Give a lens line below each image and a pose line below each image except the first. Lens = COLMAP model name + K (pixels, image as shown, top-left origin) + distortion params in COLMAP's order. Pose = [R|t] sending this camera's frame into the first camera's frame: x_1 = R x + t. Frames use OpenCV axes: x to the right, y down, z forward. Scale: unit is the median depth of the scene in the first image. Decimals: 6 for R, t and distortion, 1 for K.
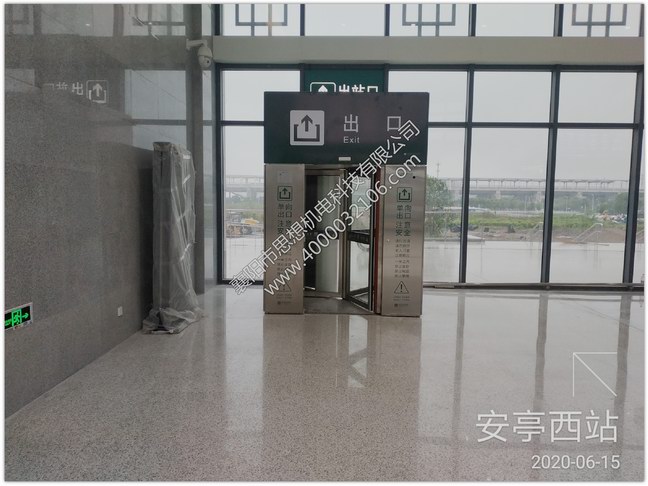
lens RADIAL K [[465.1, 0, 324.0], [0, 465.1, 243.0], [0, 0, 1]] dist [0.009220, 0.002722]
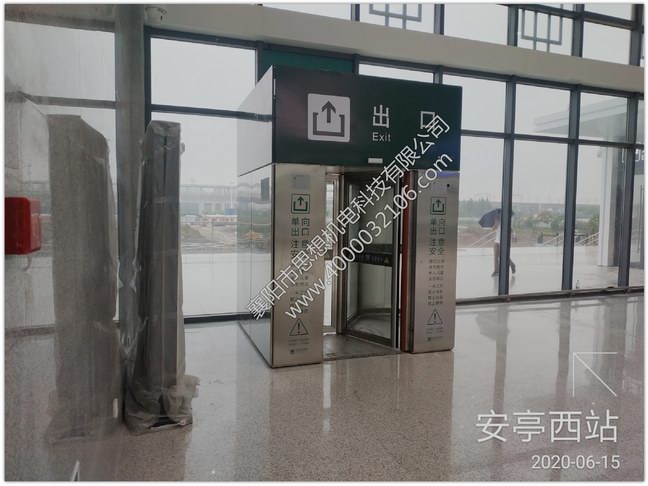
lens RADIAL K [[465.1, 0, 324.0], [0, 465.1, 243.0], [0, 0, 1]] dist [0.009220, 0.002722]
pose [[0.933772, -0.025042, 0.356990, -0.317855], [0.030924, 0.999464, -0.010778, -0.034596], [-0.356529, 0.021104, 0.934046, 0.292055]]
